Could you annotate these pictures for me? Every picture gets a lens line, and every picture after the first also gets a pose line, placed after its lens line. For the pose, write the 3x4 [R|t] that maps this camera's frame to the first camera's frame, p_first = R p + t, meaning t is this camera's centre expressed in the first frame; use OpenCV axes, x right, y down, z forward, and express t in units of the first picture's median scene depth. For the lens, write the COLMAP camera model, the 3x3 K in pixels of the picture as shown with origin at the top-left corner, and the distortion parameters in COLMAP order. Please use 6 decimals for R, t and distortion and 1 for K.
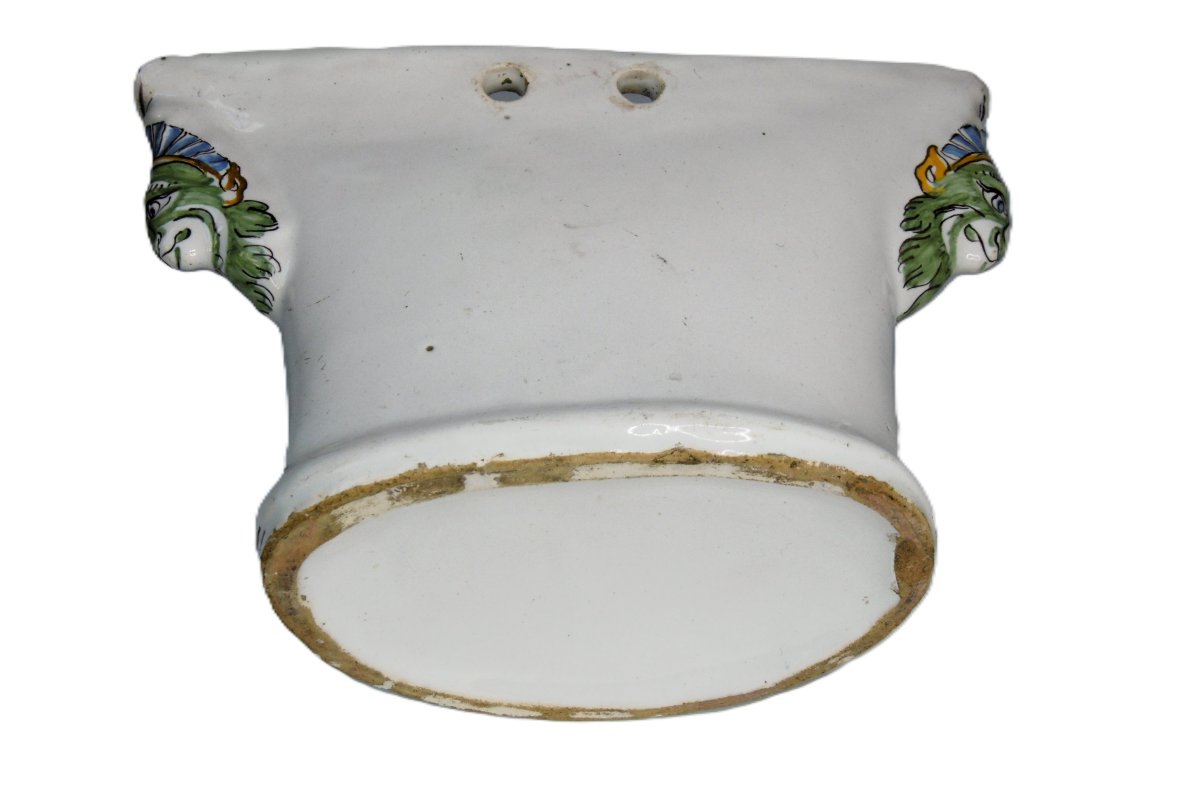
lens RADIAL K [[1570.3, 0, 600.6], [0, 1570.3, 399.2], [0, 0, 1]] dist [-0.044913, 0.000000]
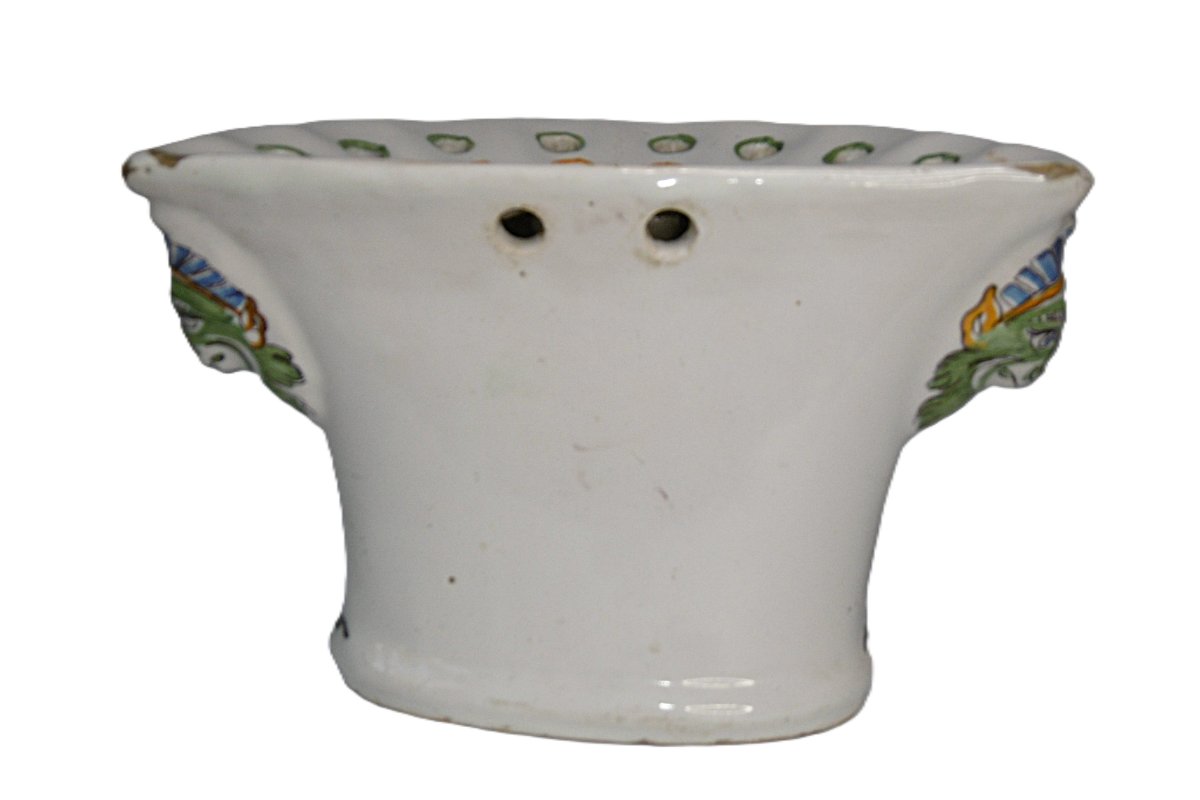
lens RADIAL K [[1570.3, 0, 599.4], [0, 1570.3, 398.9], [0, 0, 1]] dist [-0.044913, 0.000000]
pose [[0.990281, 0.107301, -0.088484, 0.076485], [0.026571, 0.478530, 0.877669, -0.963913], [0.136517, -0.871490, 0.471029, 0.502589]]
